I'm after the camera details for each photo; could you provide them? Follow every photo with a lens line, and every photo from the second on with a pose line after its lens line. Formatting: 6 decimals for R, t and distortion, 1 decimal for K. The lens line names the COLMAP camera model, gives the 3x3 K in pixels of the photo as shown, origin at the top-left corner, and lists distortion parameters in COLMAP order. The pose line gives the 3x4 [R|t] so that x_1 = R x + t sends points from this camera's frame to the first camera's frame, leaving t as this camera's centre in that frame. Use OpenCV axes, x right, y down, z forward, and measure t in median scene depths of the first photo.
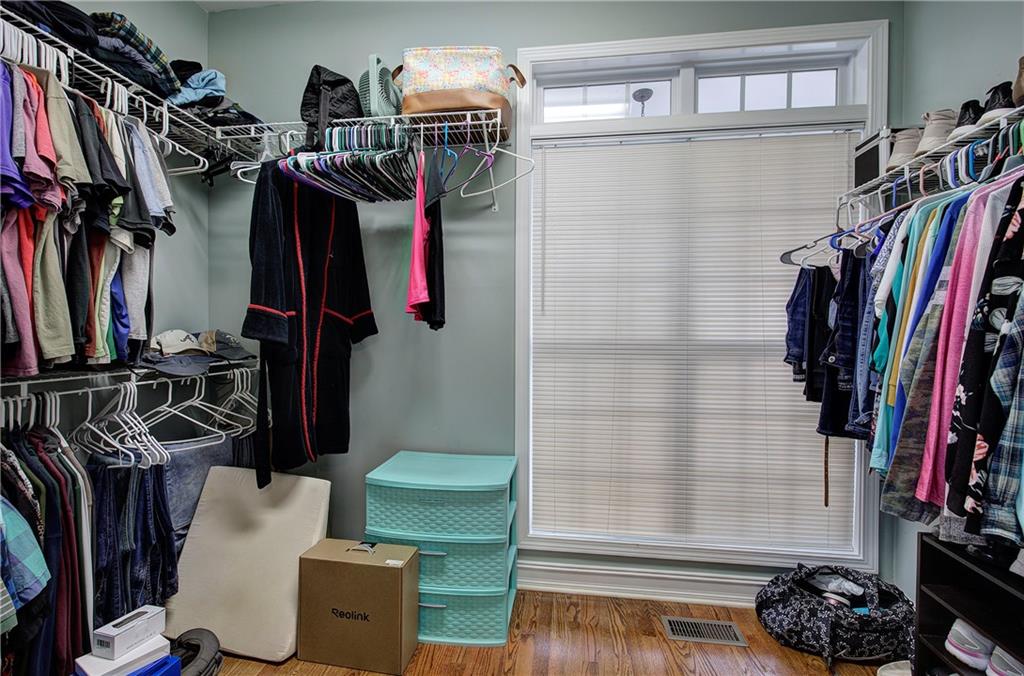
lens RADIAL K [[438.1, 0, 514.9], [0, 438.1, 342.8], [0, 0, 1]] dist [-0.004610, 0.002552]
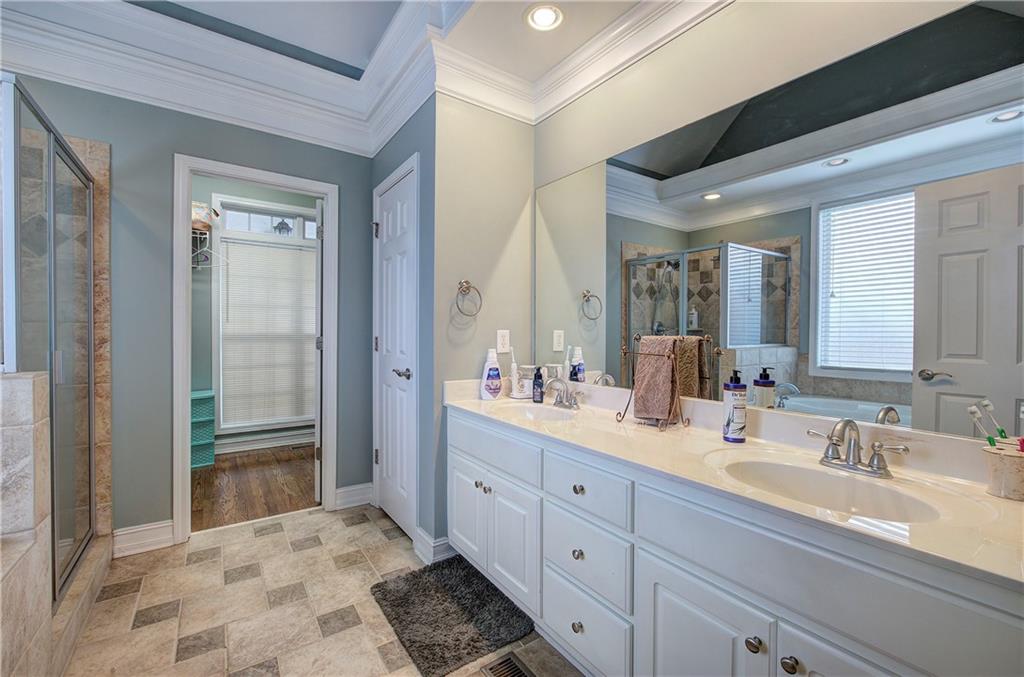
lens RADIAL K [[438.1, 0, 517.9], [0, 438.1, 335.7], [0, 0, 1]] dist [-0.004610, 0.002552]
pose [[0.738478, -0.010262, 0.674200, -0.330999], [0.004547, 0.999937, 0.010240, -0.012816], [-0.674263, -0.004496, 0.738478, -1.519796]]
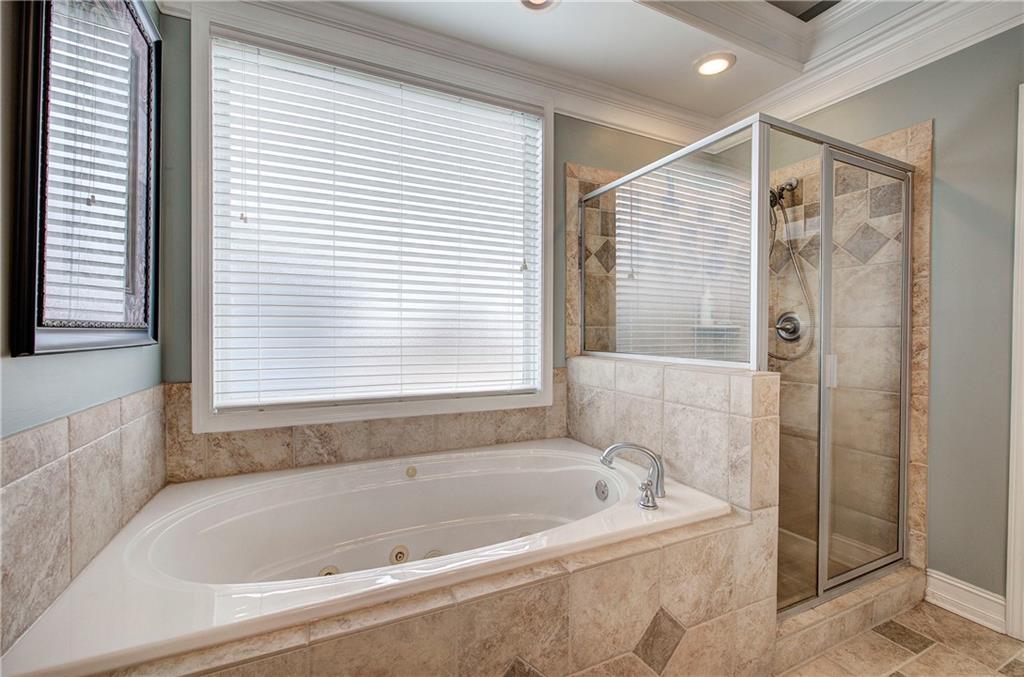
lens RADIAL K [[438.1, 0, 511.7], [0, 438.1, 337.8], [0, 0, 1]] dist [-0.004610, 0.002552]
pose [[0.539854, 0.003824, -0.841750, 0.177168], [-0.004802, 0.999987, 0.001462, -0.009454], [0.841745, 0.003253, 0.539866, -1.127980]]
